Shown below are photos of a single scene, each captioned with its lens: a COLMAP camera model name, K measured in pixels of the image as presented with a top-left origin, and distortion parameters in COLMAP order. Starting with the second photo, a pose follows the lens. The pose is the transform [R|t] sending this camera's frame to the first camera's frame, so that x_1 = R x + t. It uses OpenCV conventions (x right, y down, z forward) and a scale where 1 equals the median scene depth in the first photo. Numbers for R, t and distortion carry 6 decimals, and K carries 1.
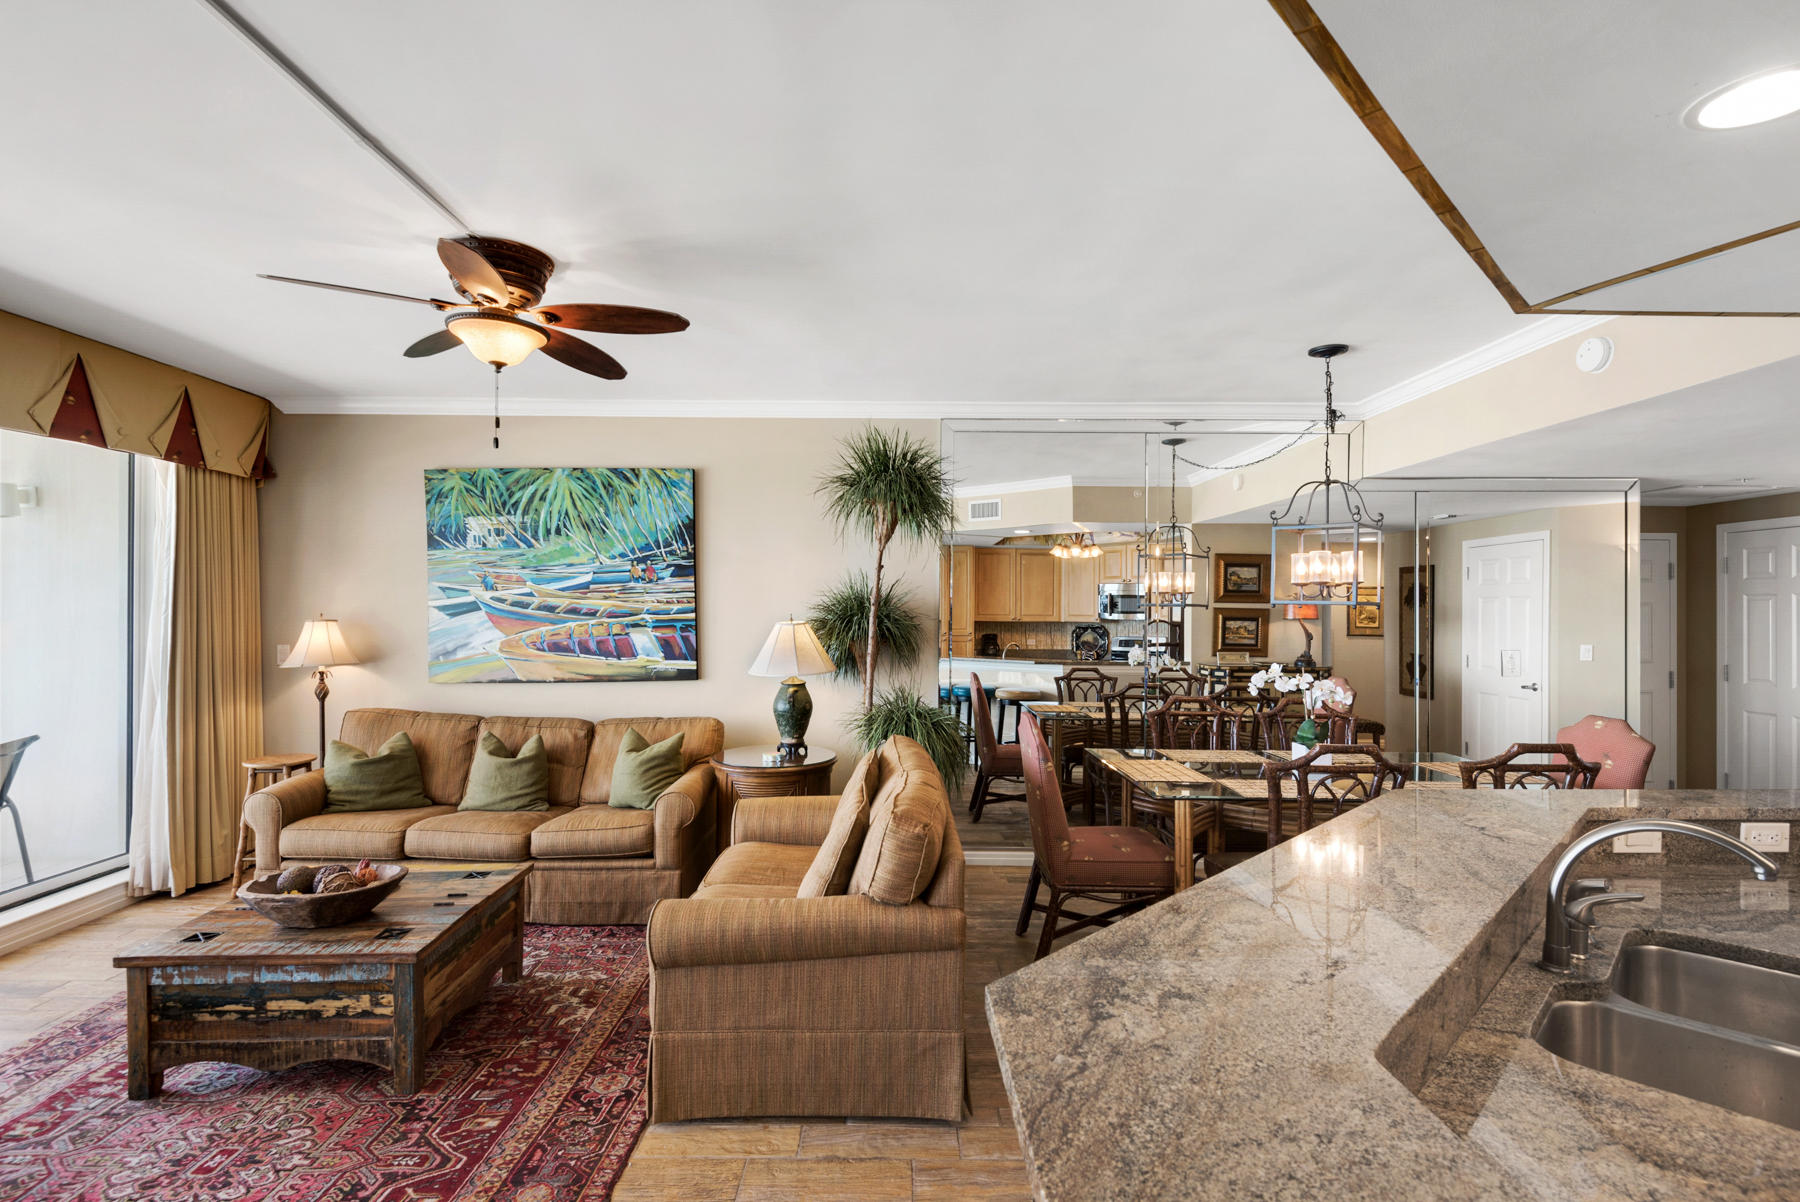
lens RADIAL K [[850.7, 0, 898.4], [0, 850.7, 604.8], [0, 0, 1]] dist [0.049016, -0.037951]
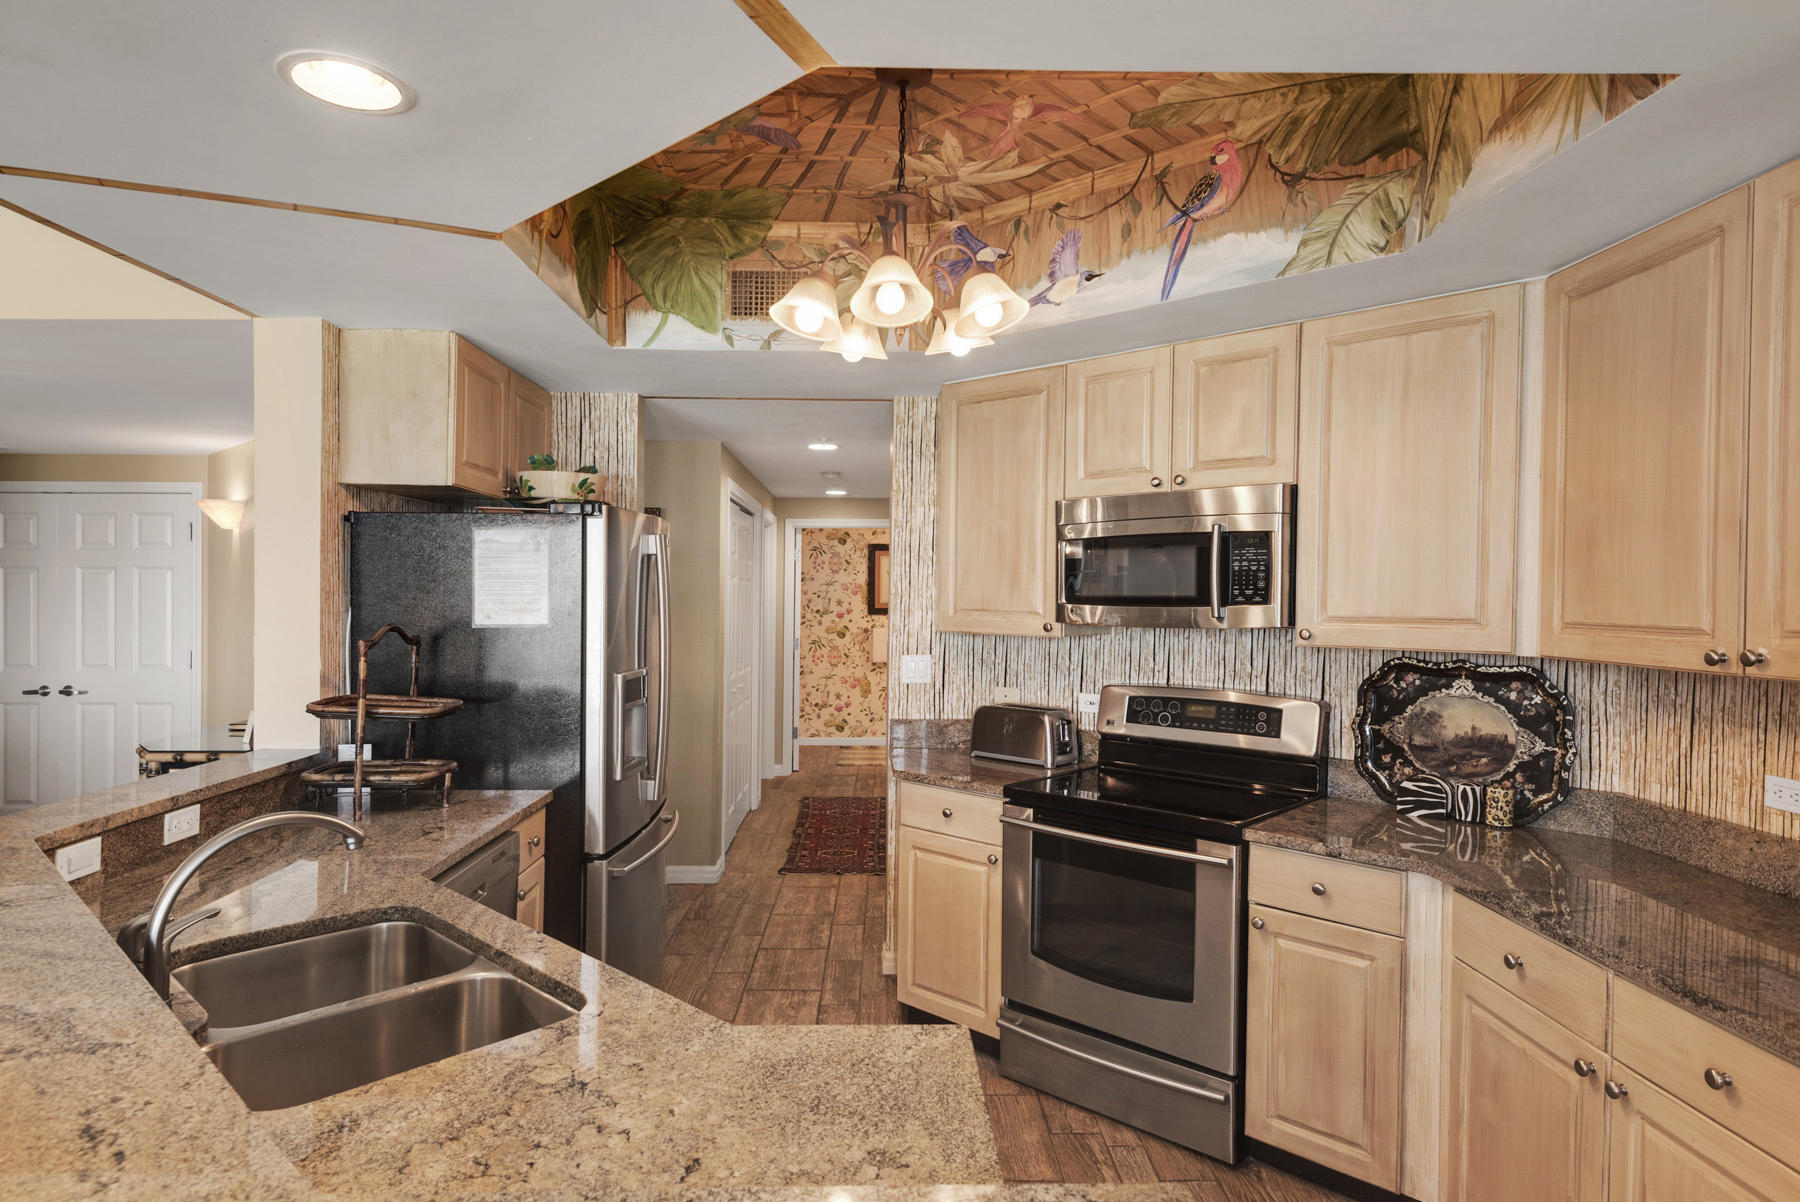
lens RADIAL K [[1025.7, 0, 890.3], [0, 1025.7, 605.1], [0, 0, 1]] dist [0.003507, 0.001025]
pose [[-0.017306, -0.017264, 0.999701, -0.060210], [-0.009431, 0.999809, 0.017103, -0.000615], [-0.999806, -0.009132, -0.017466, 0.092674]]
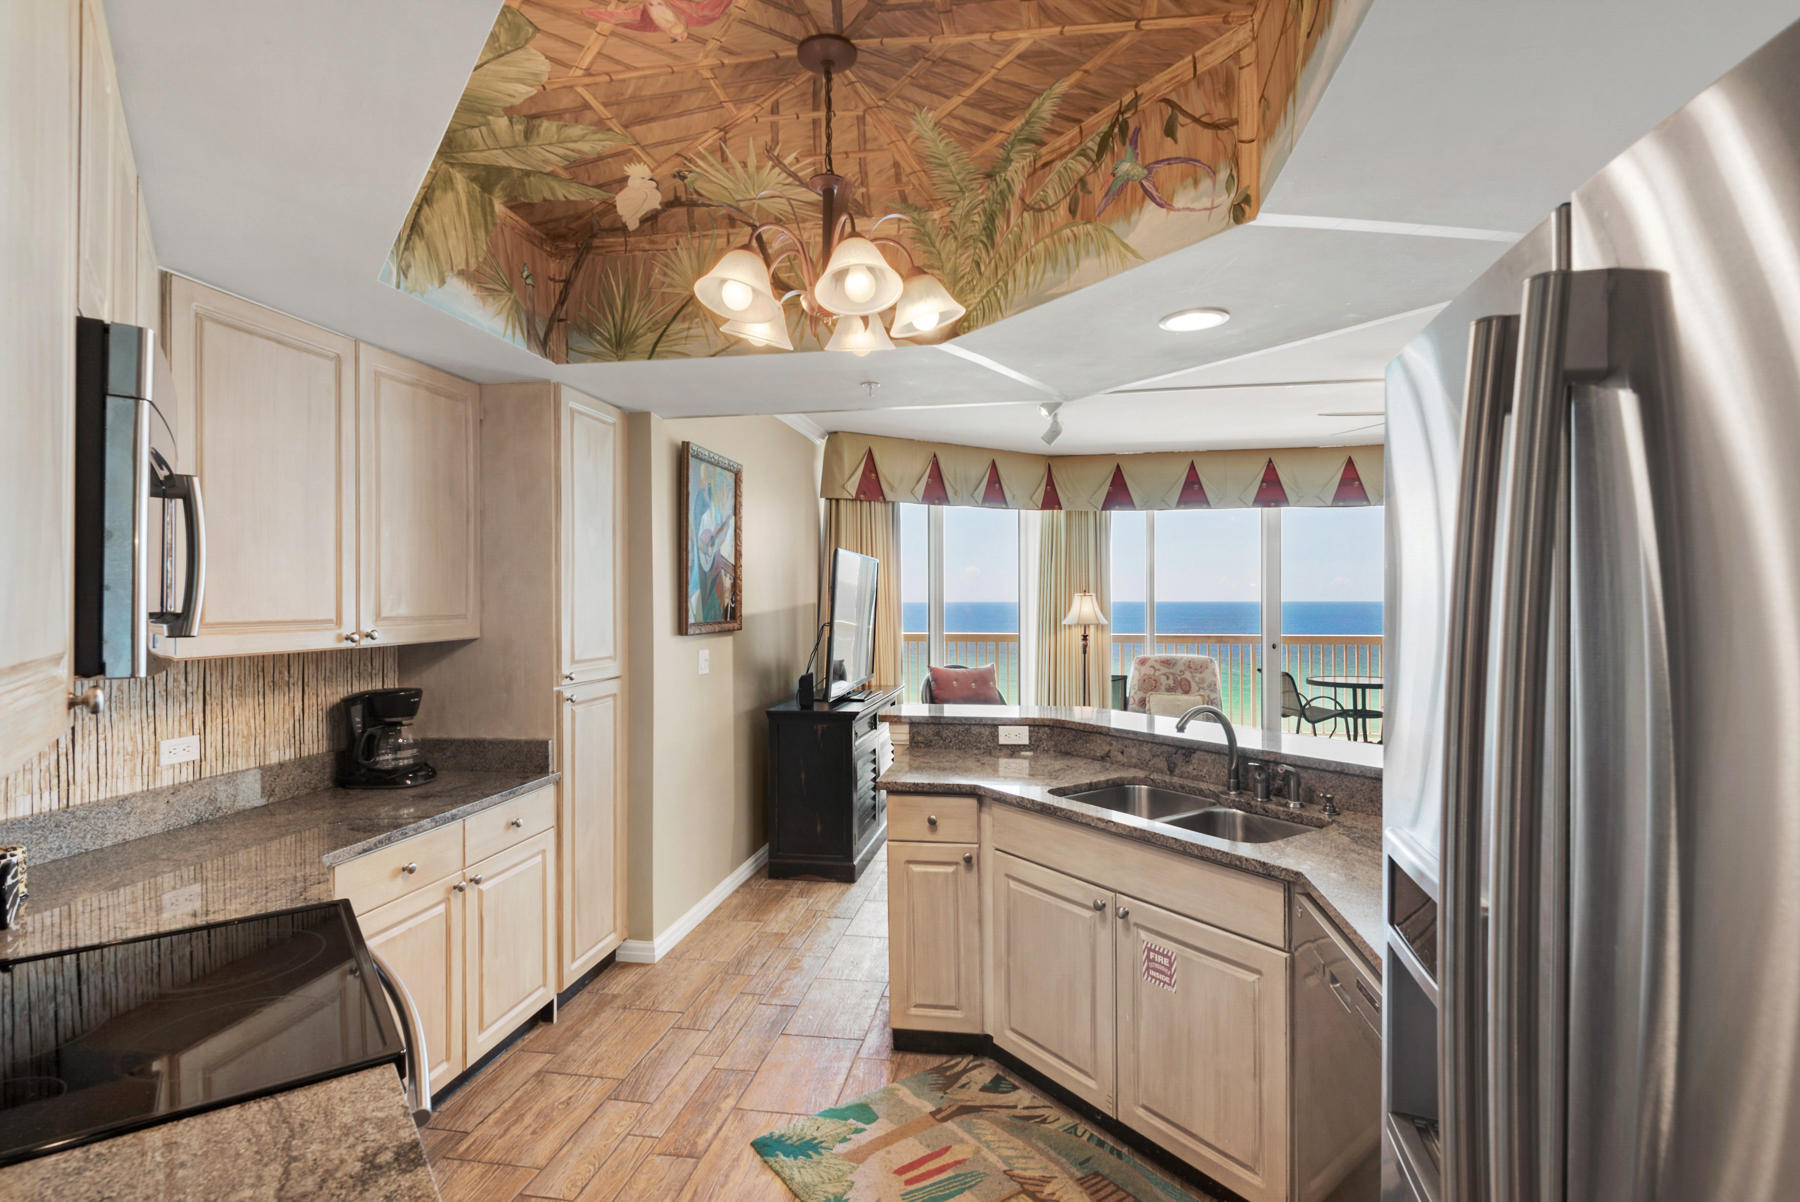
lens RADIAL K [[890.5, 0, 900.0], [0, 890.5, 601.0], [0, 0, 1]] dist [0.034589, -0.000032]
pose [[-0.167187, 0.000902, -0.985925, 0.795034], [0.005299, 0.999986, 0.000016, 0.003534], [0.985911, -0.005221, -0.167189, 0.180013]]
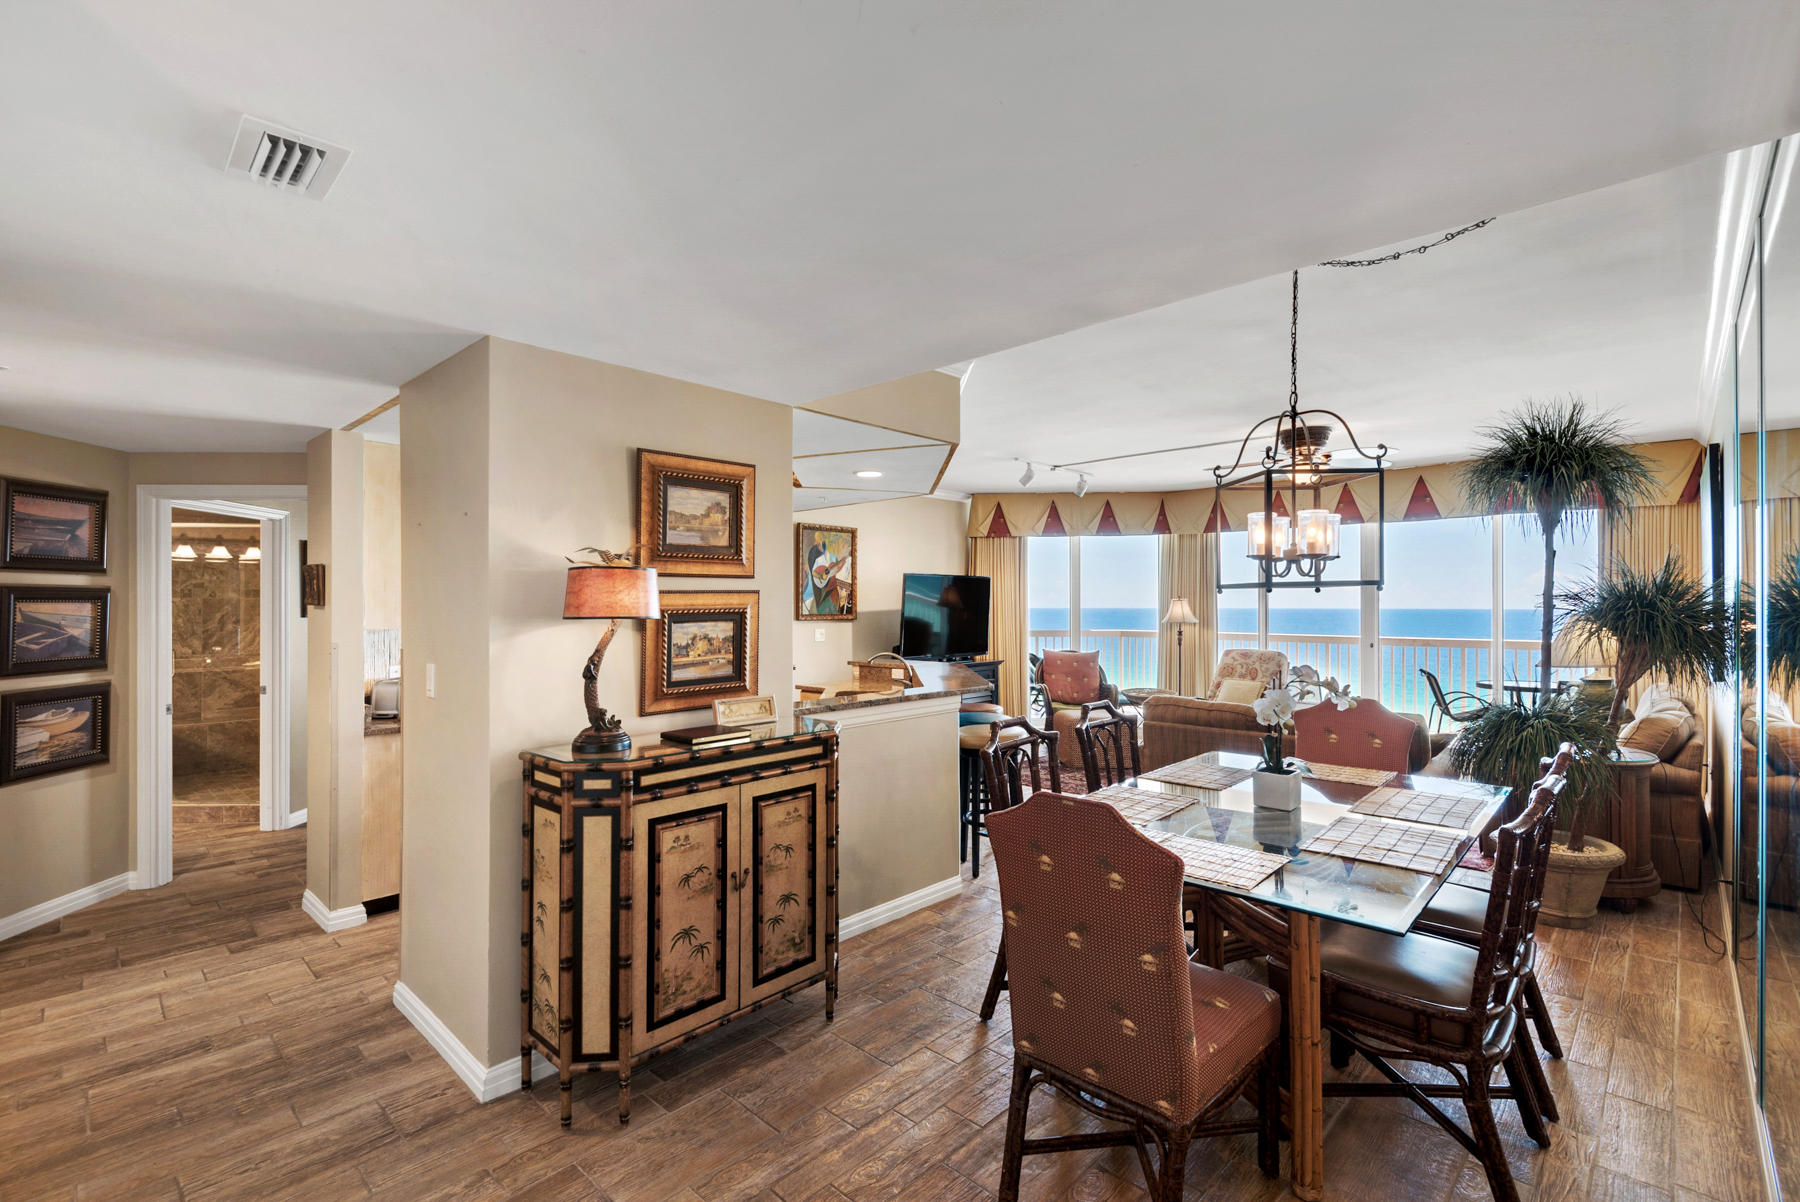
lens RADIAL K [[816.4, 0, 897.6], [0, 816.4, 602.4], [0, 0, 1]] dist [0.041386, -0.023558]
pose [[-0.687130, -0.003835, -0.726525, 0.970222], [-0.000144, 0.999987, -0.005142, 0.009017], [0.726535, -0.003428, -0.687121, 0.979273]]
